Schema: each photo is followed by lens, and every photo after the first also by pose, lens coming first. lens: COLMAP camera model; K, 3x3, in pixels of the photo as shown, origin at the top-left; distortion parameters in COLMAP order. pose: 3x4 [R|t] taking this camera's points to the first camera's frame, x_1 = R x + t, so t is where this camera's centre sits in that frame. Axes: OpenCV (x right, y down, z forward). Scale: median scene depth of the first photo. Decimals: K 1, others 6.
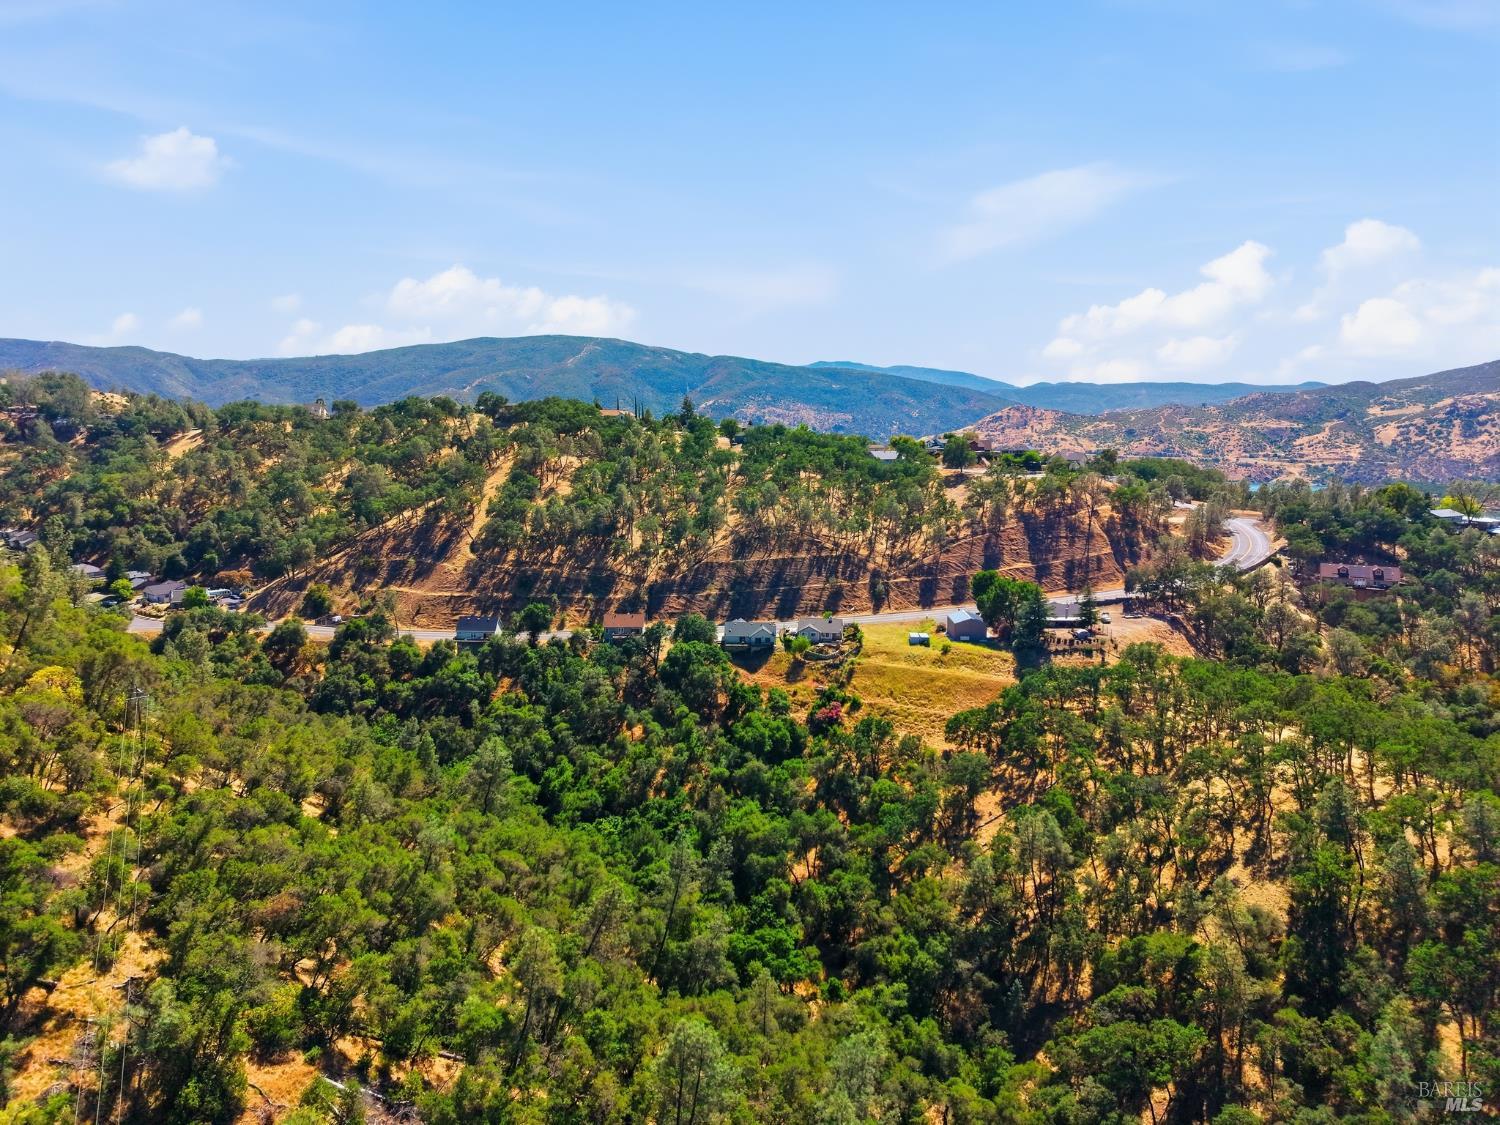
lens RADIAL K [[987.3, 0, 750.0], [0, 987.3, 562.5], [0, 0, 1]] dist [0.099464, -0.201432]
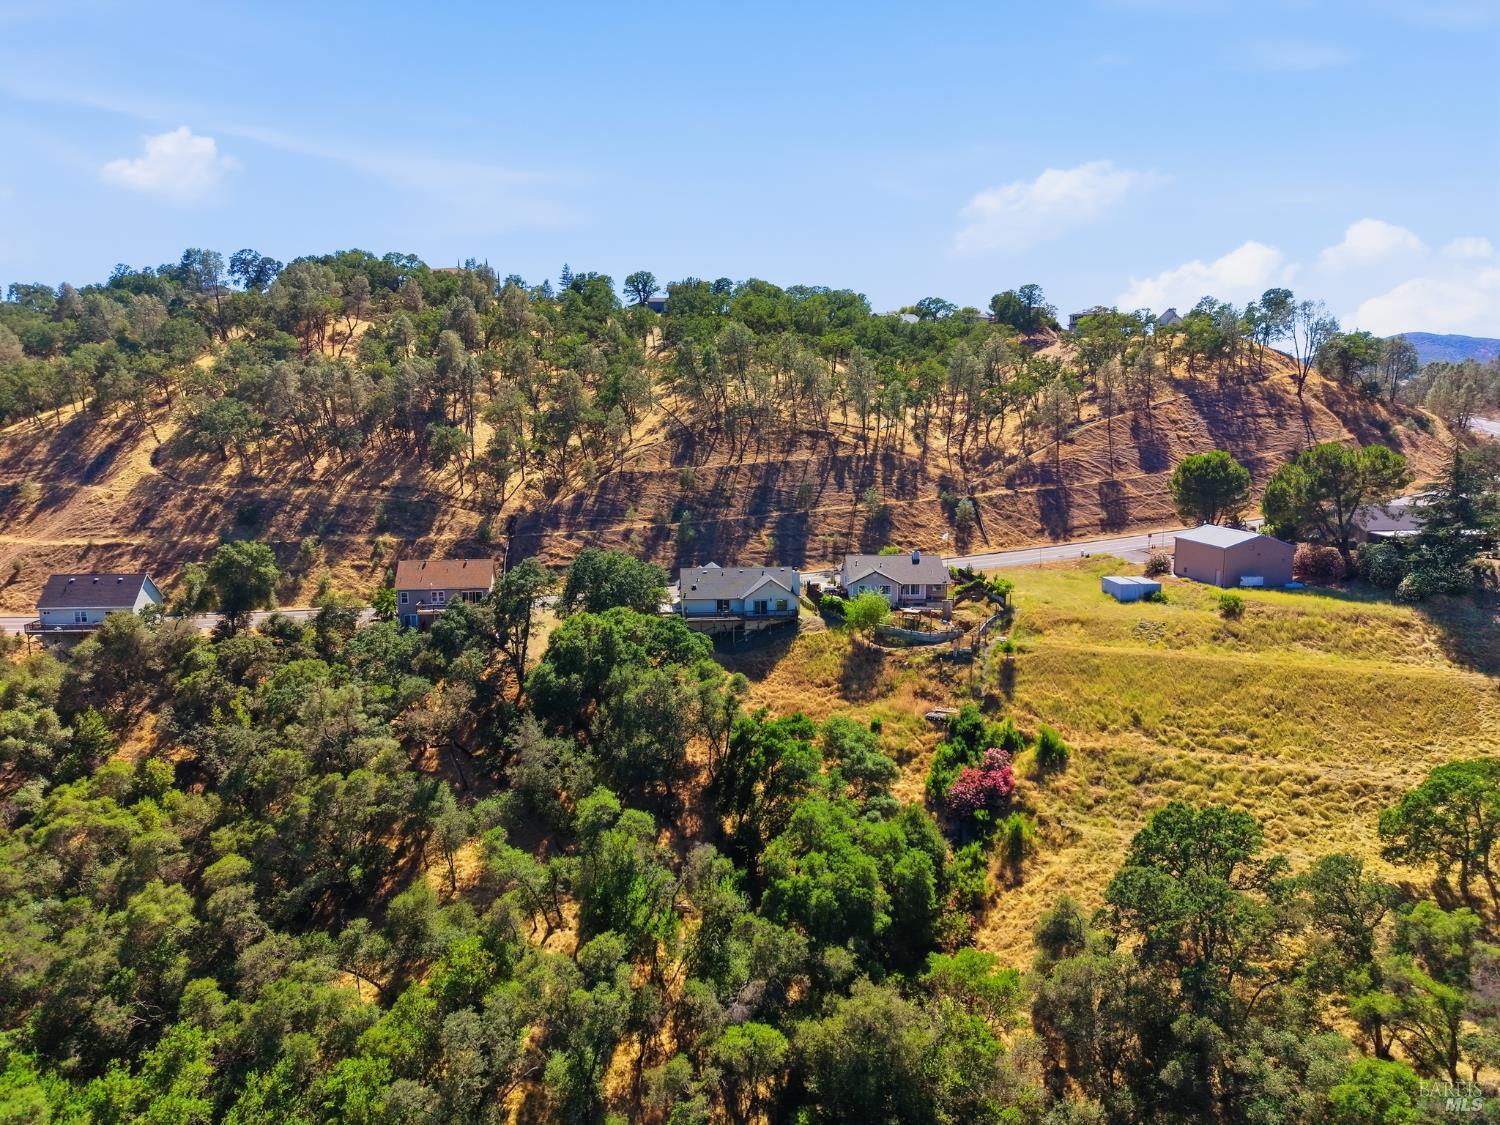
lens RADIAL K [[987.3, 0, 750.0], [0, 987.3, 562.5], [0, 0, 1]] dist [0.099464, -0.201432]
pose [[0.992611, -0.026522, 0.118406, -0.042222], [0.026878, 0.999638, -0.001405, 0.053159], [-0.118326, 0.004577, 0.992964, 0.503200]]
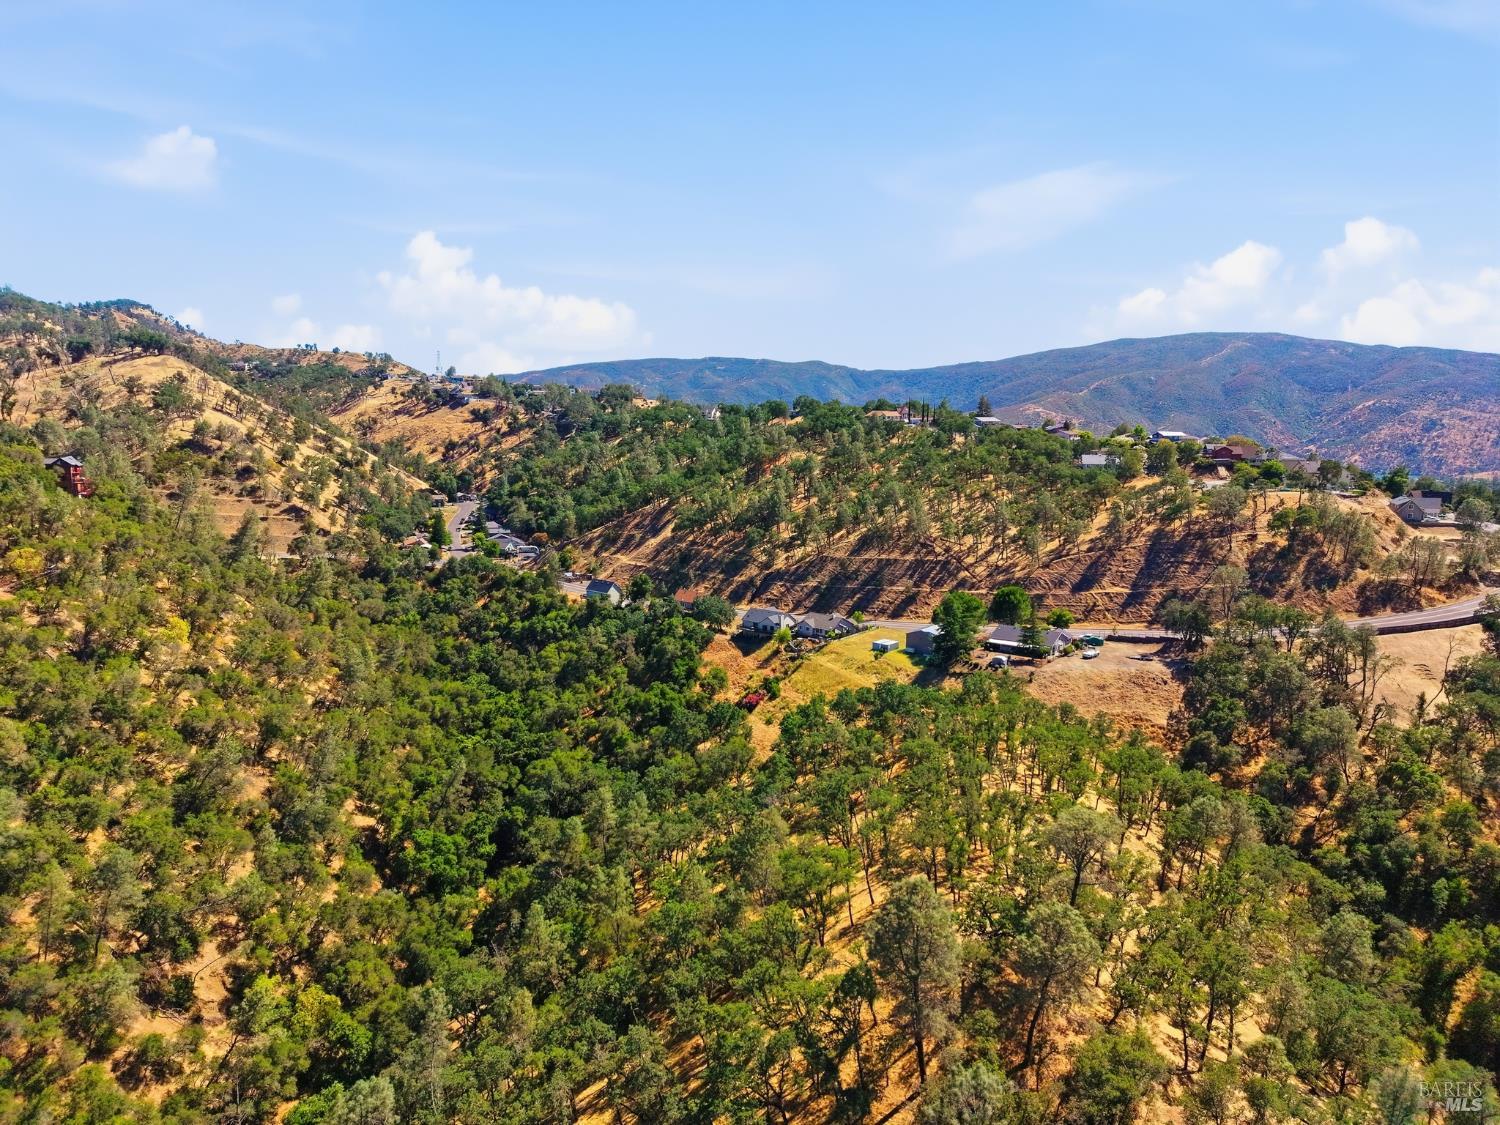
lens RADIAL K [[1004.4, 0, 750.0], [0, 1004.4, 562.5], [0, 0, 1]] dist [0.026100, -0.025096]
pose [[0.799231, 0.091412, -0.594032, 0.548241], [-0.094829, 0.995166, 0.025554, -0.013239], [0.593496, 0.035908, 0.804035, 0.121459]]
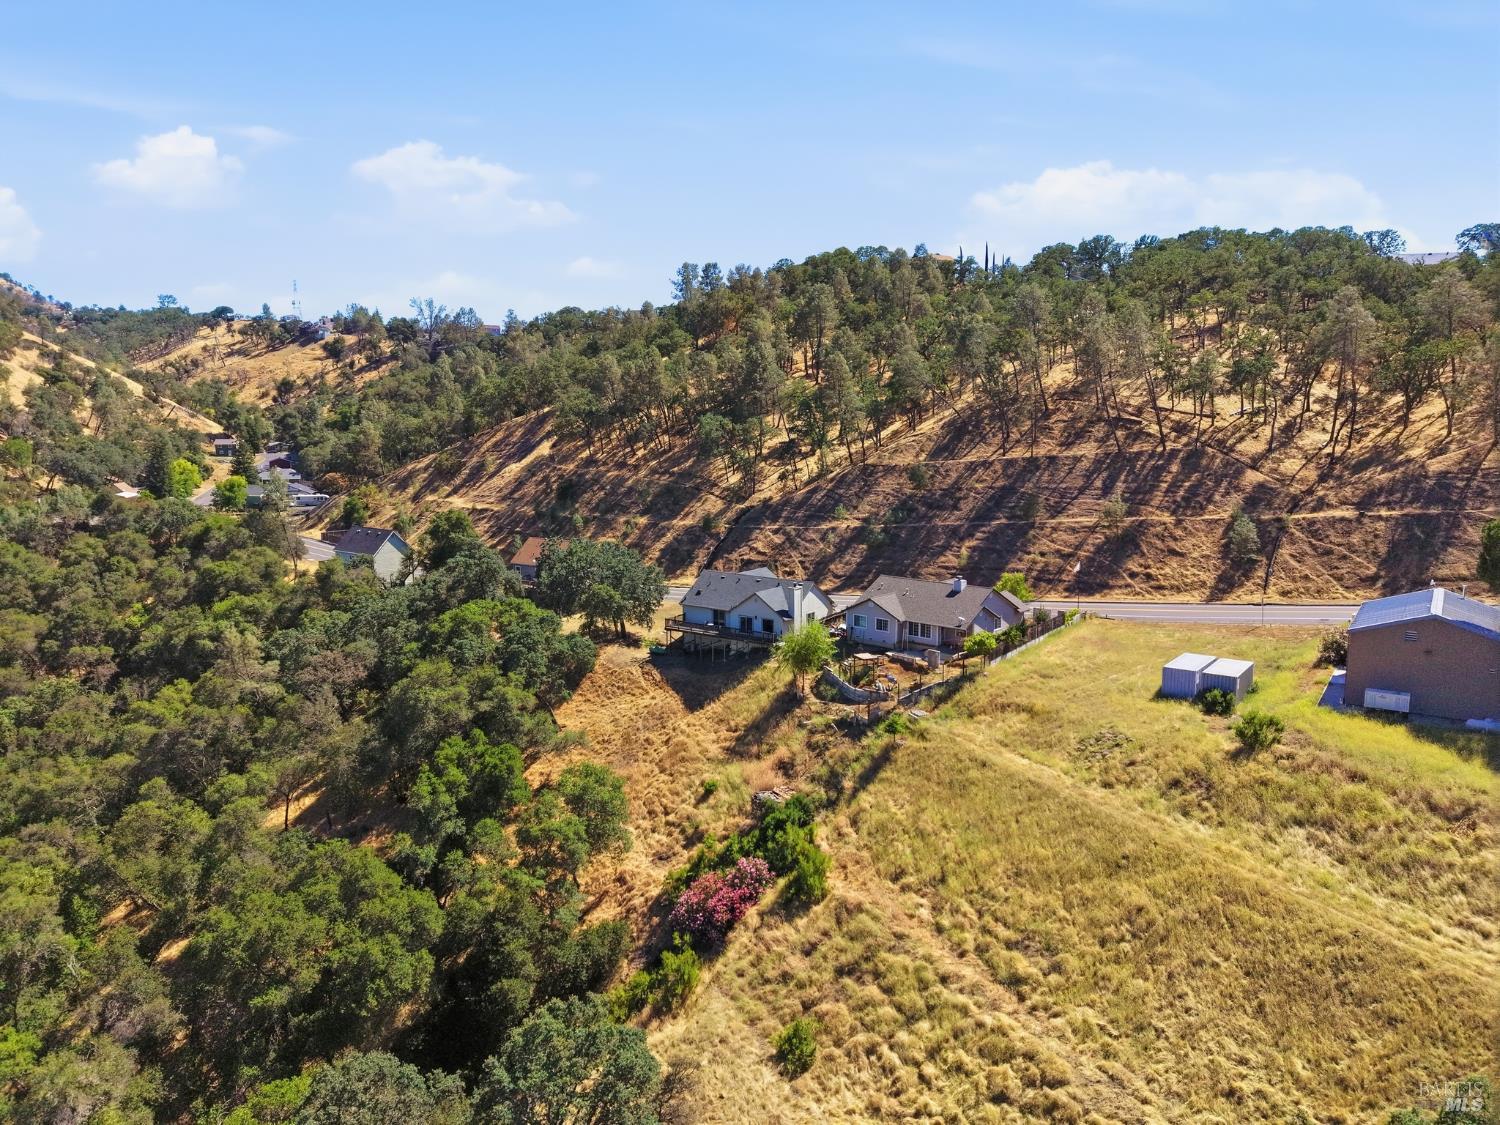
lens RADIAL K [[1004.4, 0, 750.0], [0, 1004.4, 562.5], [0, 0, 1]] dist [0.026100, -0.025096]
pose [[0.824032, 0.072861, -0.561839, 0.188189], [-0.077240, 0.996884, 0.015994, 0.044905], [0.561254, 0.030217, 0.827092, 0.619463]]
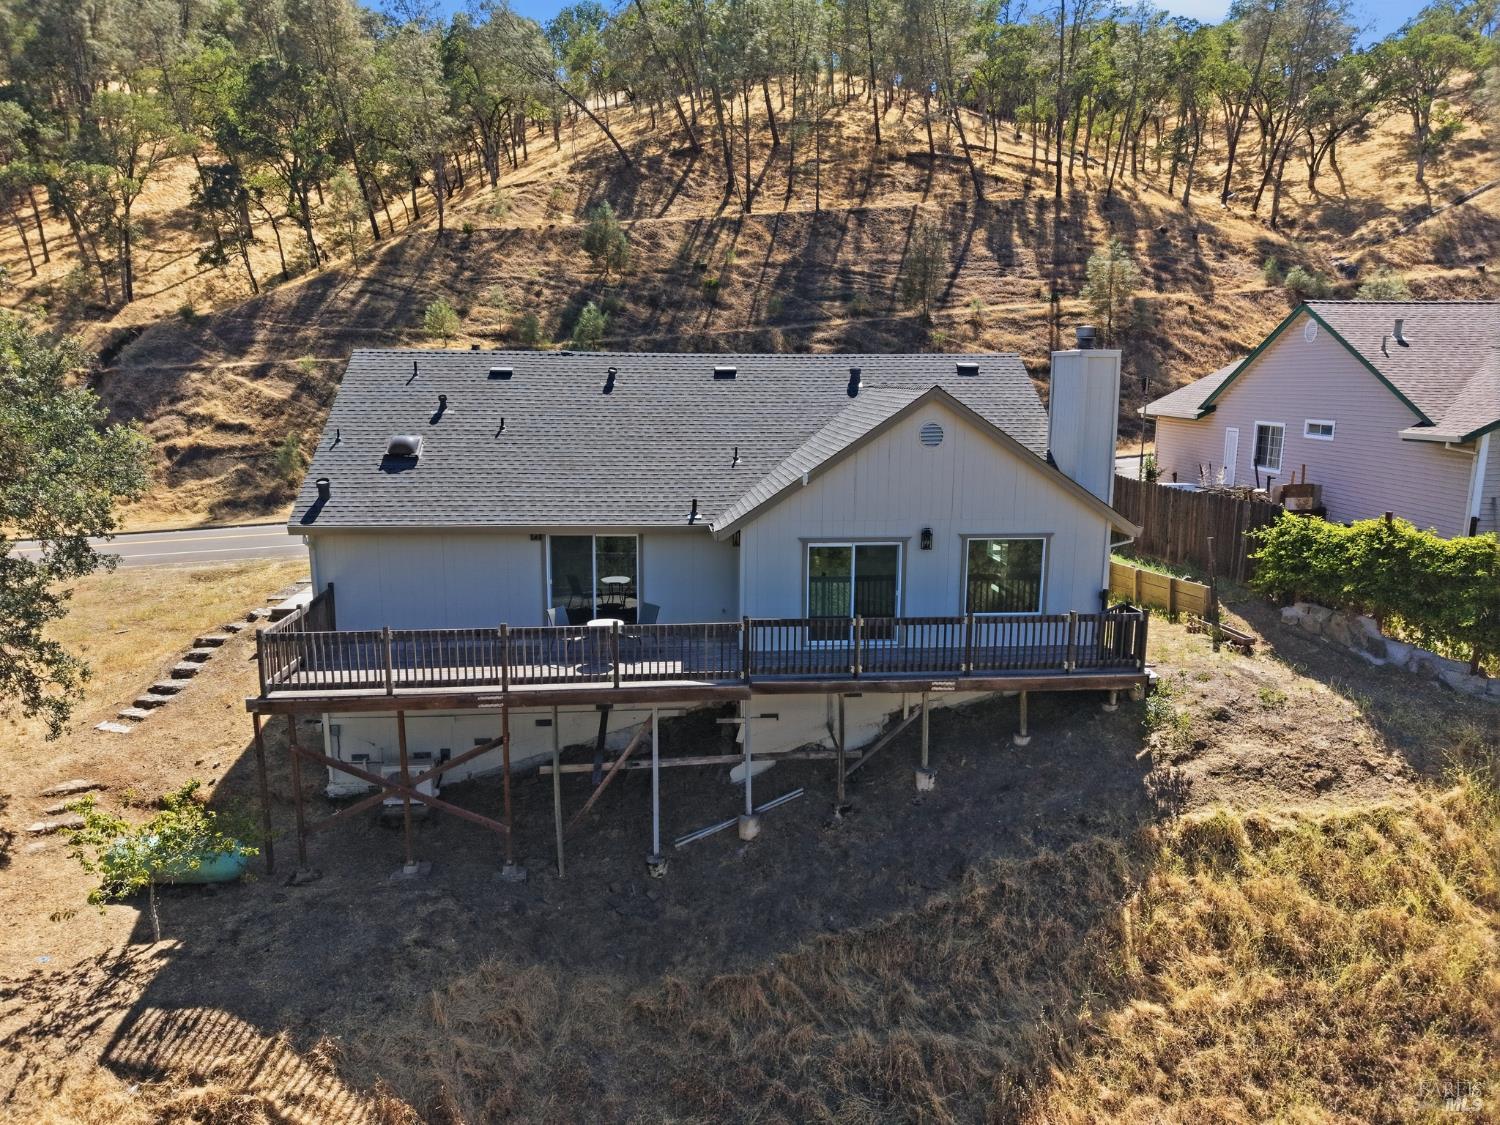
lens RADIAL K [[1004.4, 0, 750.0], [0, 1004.4, 562.5], [0, 0, 1]] dist [0.026100, -0.025096]
pose [[0.994347, -0.023586, 0.103528, -0.004318], [0.019788, 0.999099, 0.037555, 0.066415], [-0.104321, -0.035294, 0.993917, 0.831011]]
